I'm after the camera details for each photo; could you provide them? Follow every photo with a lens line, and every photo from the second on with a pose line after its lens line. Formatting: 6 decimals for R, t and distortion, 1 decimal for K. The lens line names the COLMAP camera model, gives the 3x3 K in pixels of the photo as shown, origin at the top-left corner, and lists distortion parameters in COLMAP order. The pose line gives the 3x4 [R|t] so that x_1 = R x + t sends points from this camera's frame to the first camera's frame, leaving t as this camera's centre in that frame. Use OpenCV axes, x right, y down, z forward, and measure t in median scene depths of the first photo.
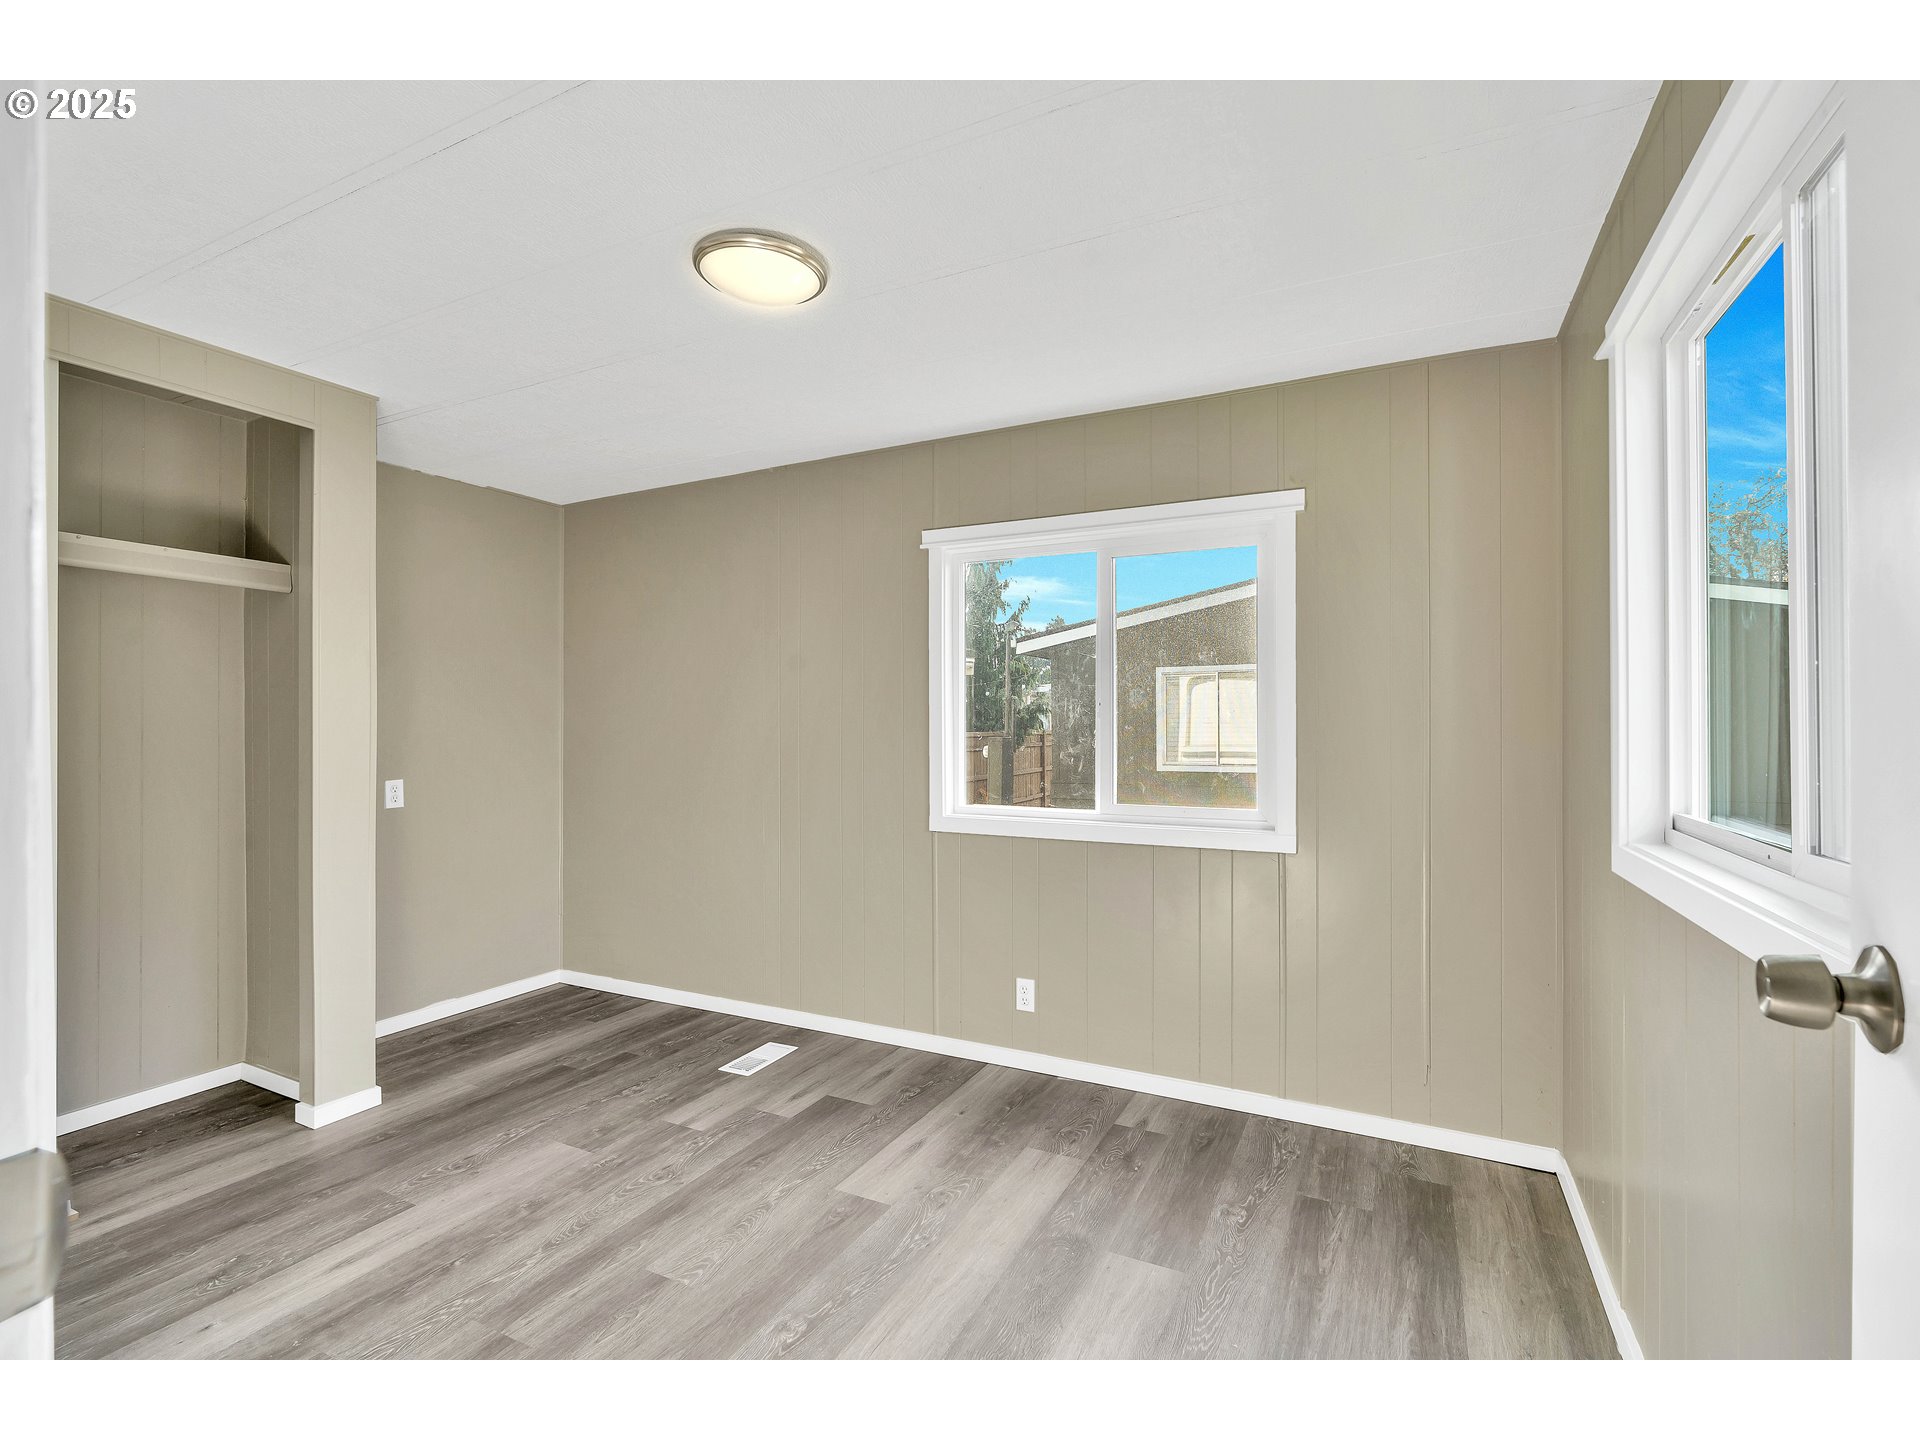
lens RADIAL K [[869.4, 0, 963.3], [0, 869.4, 717.8], [0, 0, 1]] dist [-0.014612, 0.006835]
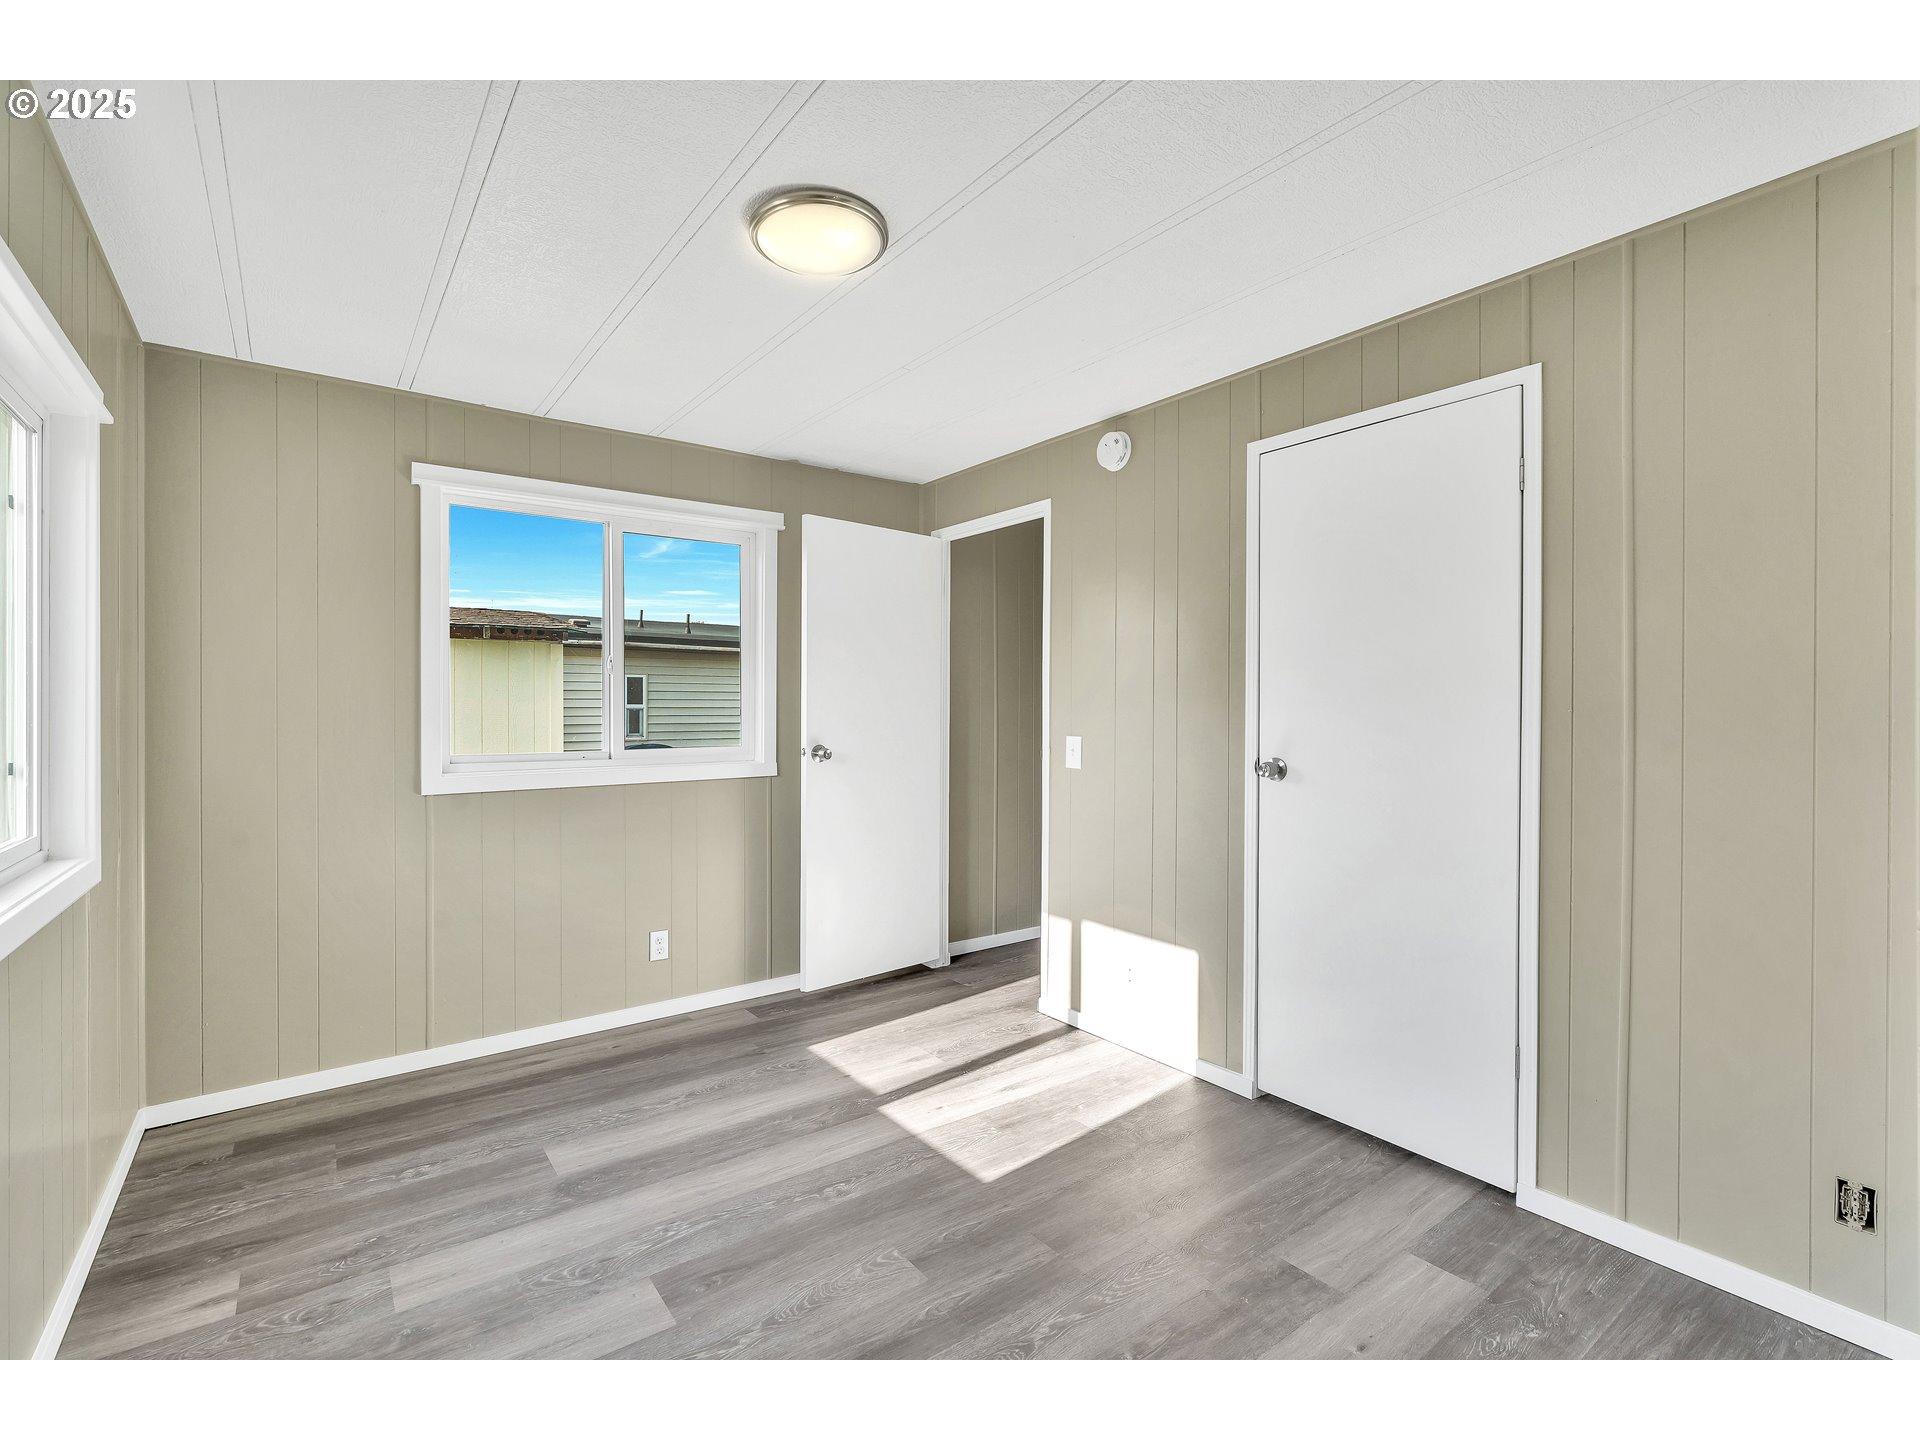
lens RADIAL K [[869.4, 0, 963.3], [0, 869.4, 717.8], [0, 0, 1]] dist [-0.014612, 0.006835]
pose [[-0.896080, -0.001060, 0.443892, -0.790675], [-0.001911, 0.999997, -0.001469, 0.029942], [-0.443889, -0.002165, -0.896079, 1.764657]]
